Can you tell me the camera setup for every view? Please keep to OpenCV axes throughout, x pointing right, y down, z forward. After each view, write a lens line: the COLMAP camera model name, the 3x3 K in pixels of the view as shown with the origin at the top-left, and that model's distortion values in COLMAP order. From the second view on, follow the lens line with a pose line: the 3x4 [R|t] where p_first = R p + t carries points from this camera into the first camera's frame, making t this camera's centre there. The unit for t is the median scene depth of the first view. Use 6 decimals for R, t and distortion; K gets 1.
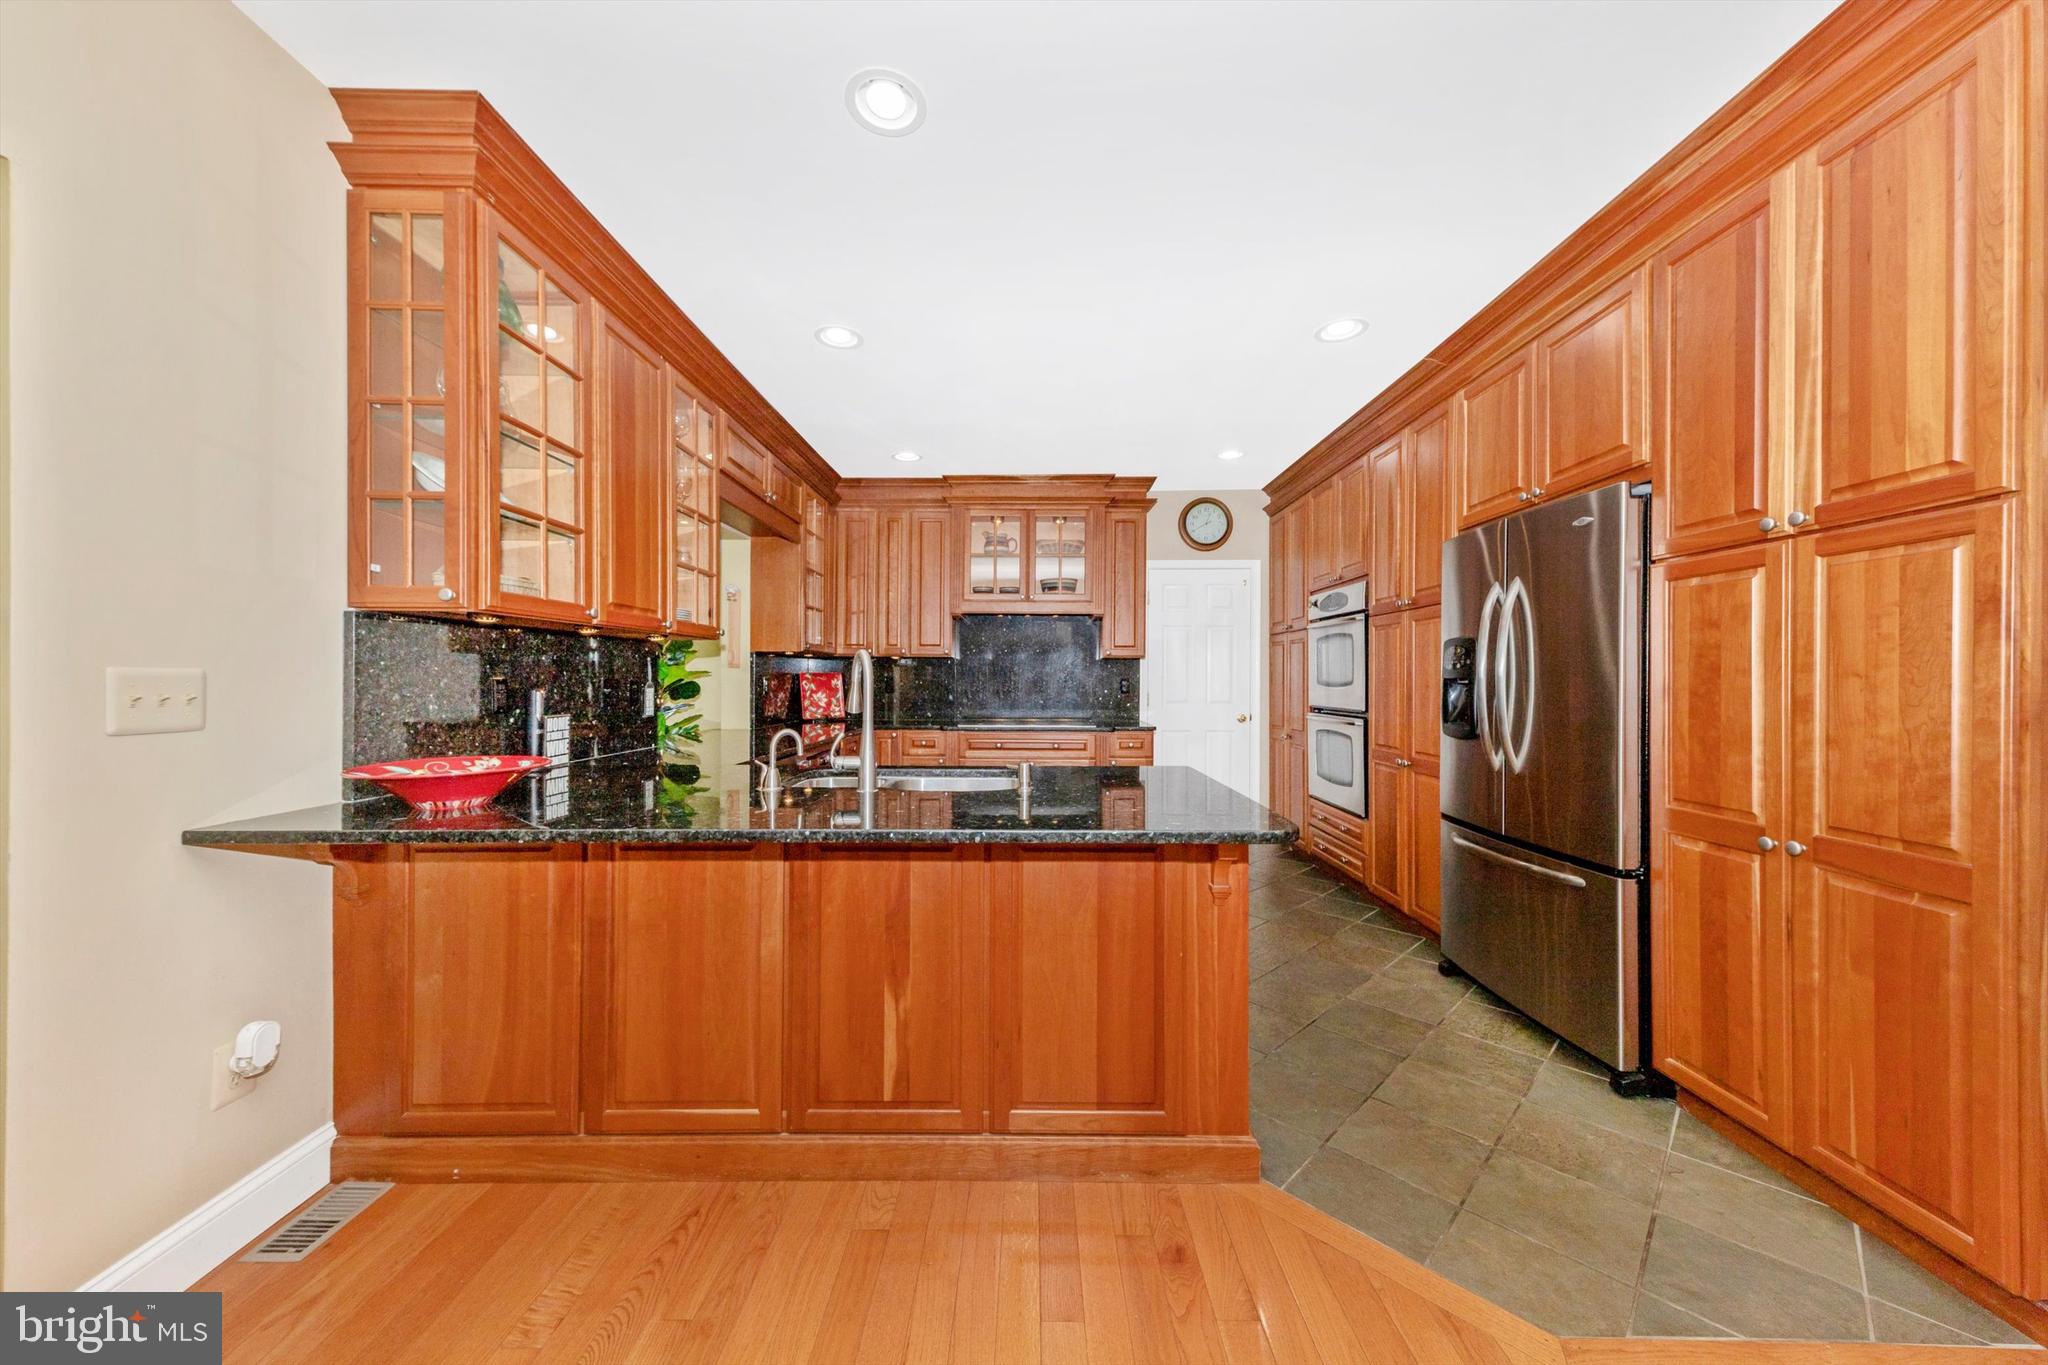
lens RADIAL K [[720.0, 0, 1024.7], [0, 720.0, 671.1], [0, 0, 1]] dist [0.000171, 0.000047]
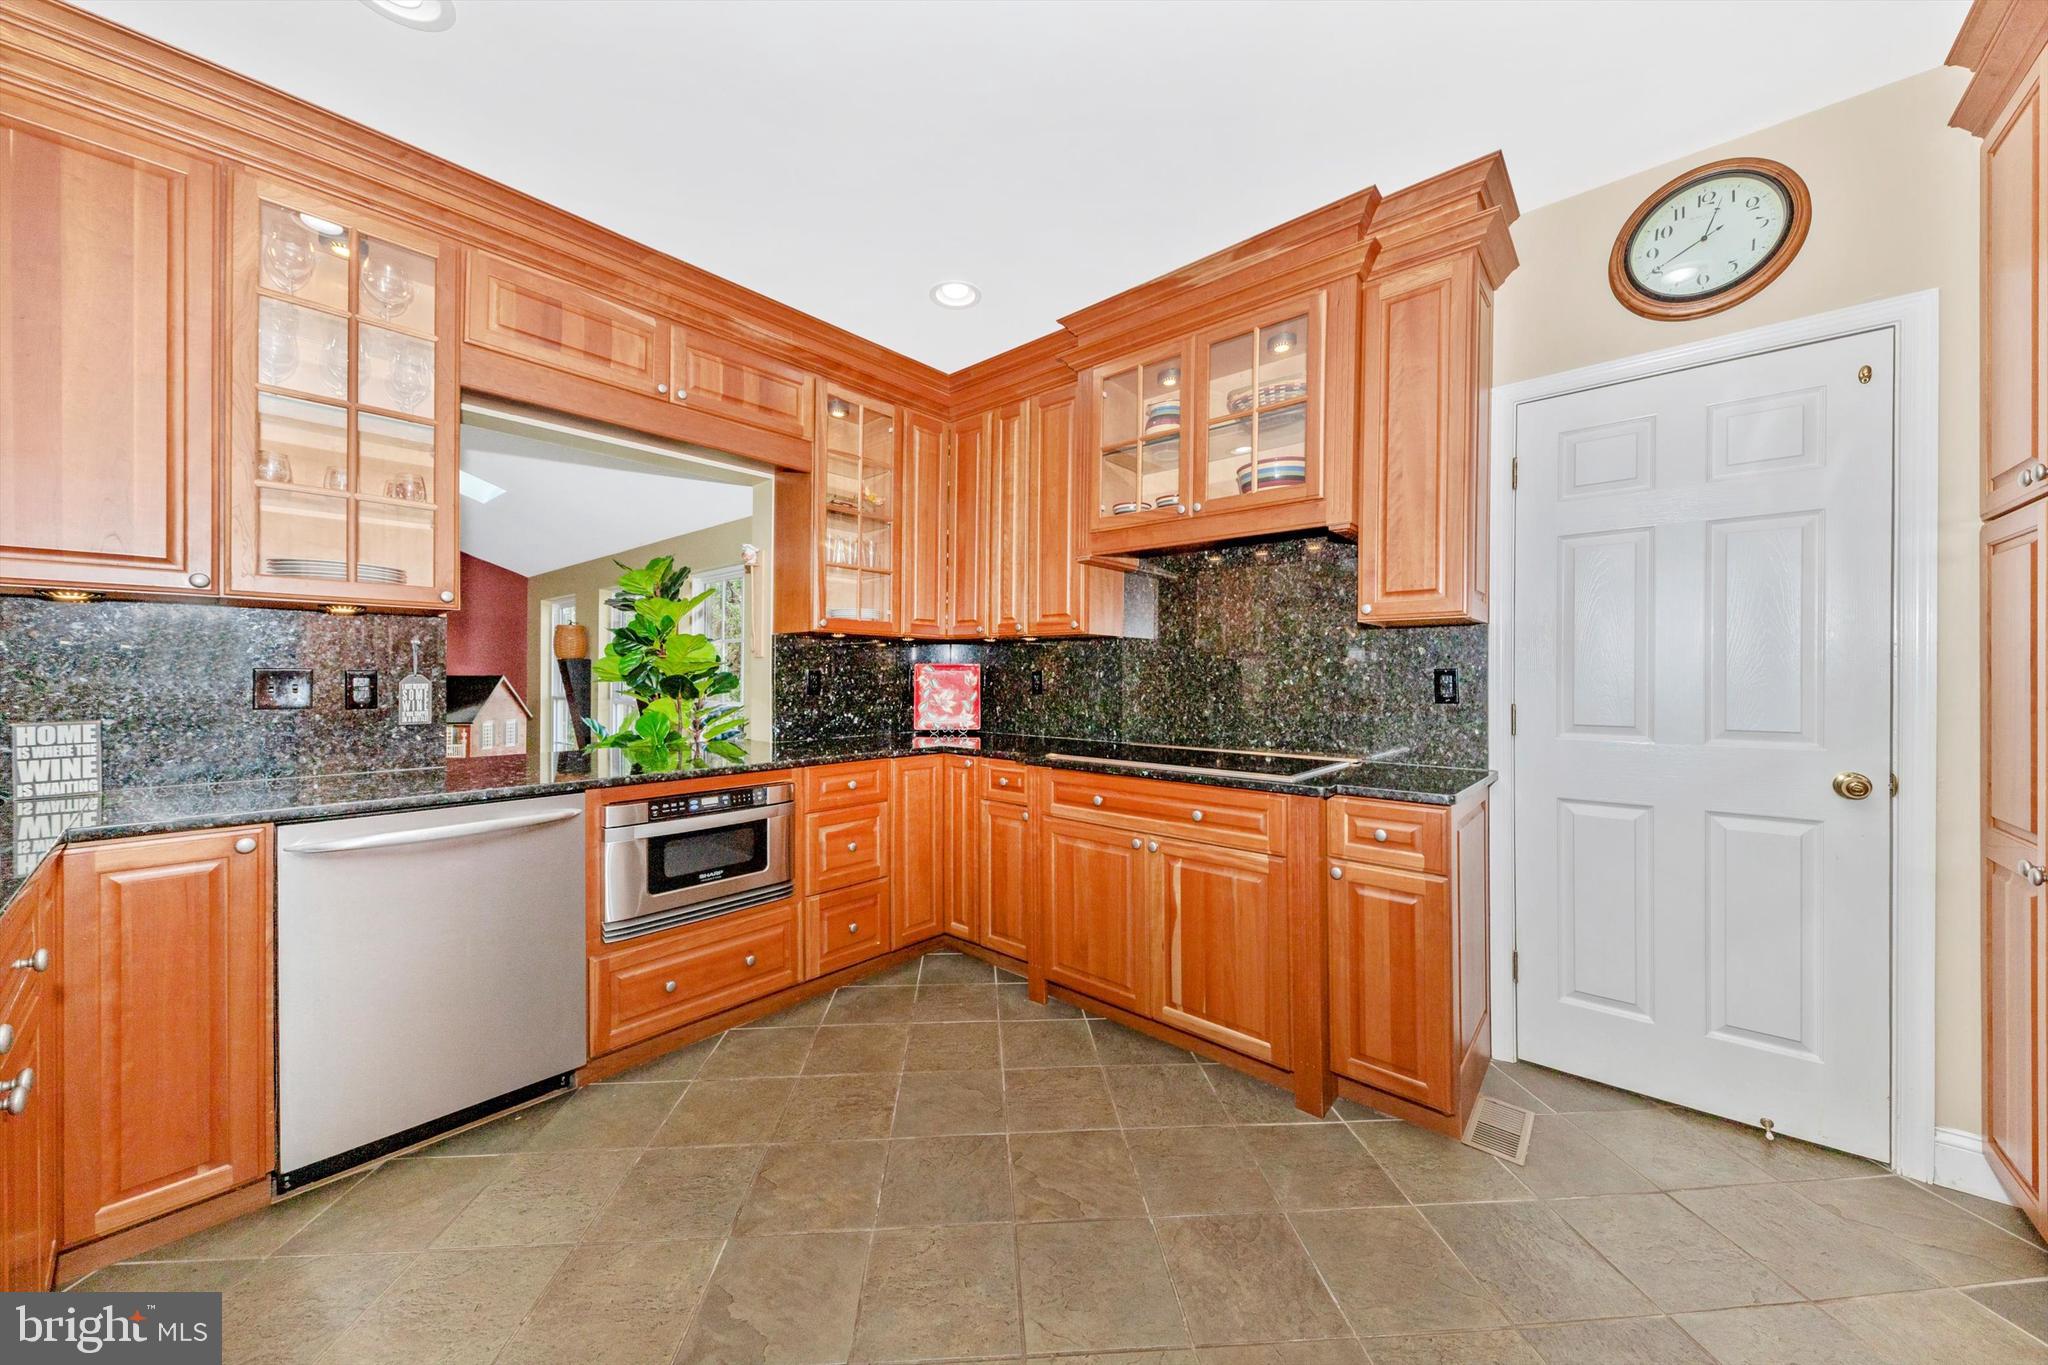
lens RADIAL K [[720.0, 0, 1024.7], [0, 720.0, 671.1], [0, 0, 1]] dist [0.000171, 0.000047]
pose [[0.766511, -0.004196, -0.642218, 0.236979], [0.005428, 0.999985, -0.000055, 0.009764], [0.642209, -0.003444, 0.766522, 0.536486]]
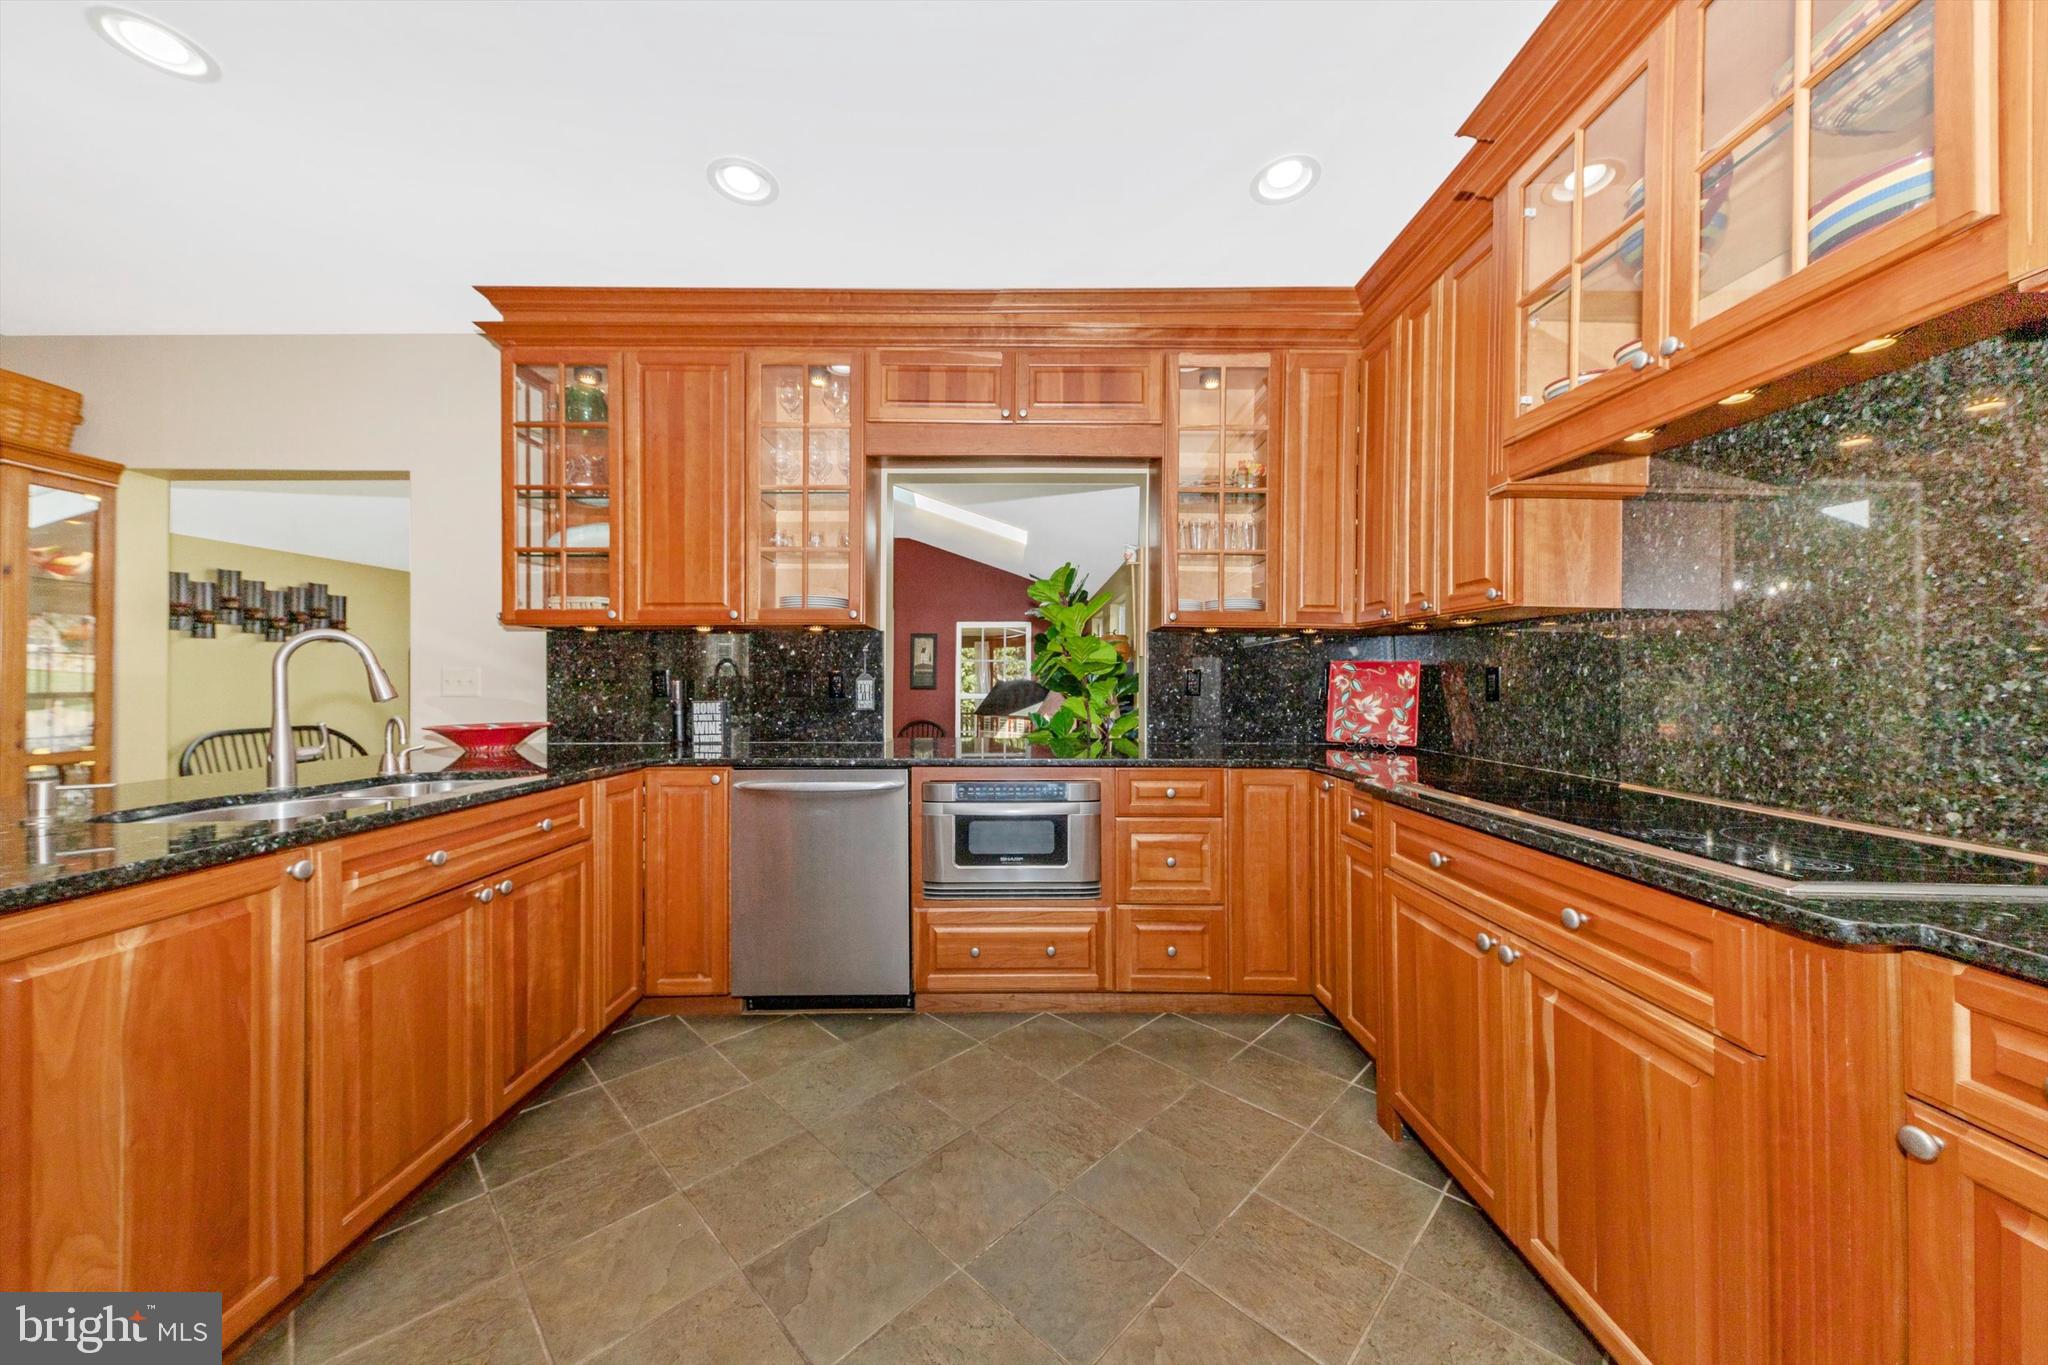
lens RADIAL K [[715.8, 0, 1030.8], [0, 715.8, 689.4], [0, 0, 1]] dist [0.012197, -0.000139]
pose [[0.021023, 0.010606, -0.999723, 0.274371], [0.006592, 0.999921, 0.010746, 0.017262], [0.999757, -0.006816, 0.020951, 0.763355]]
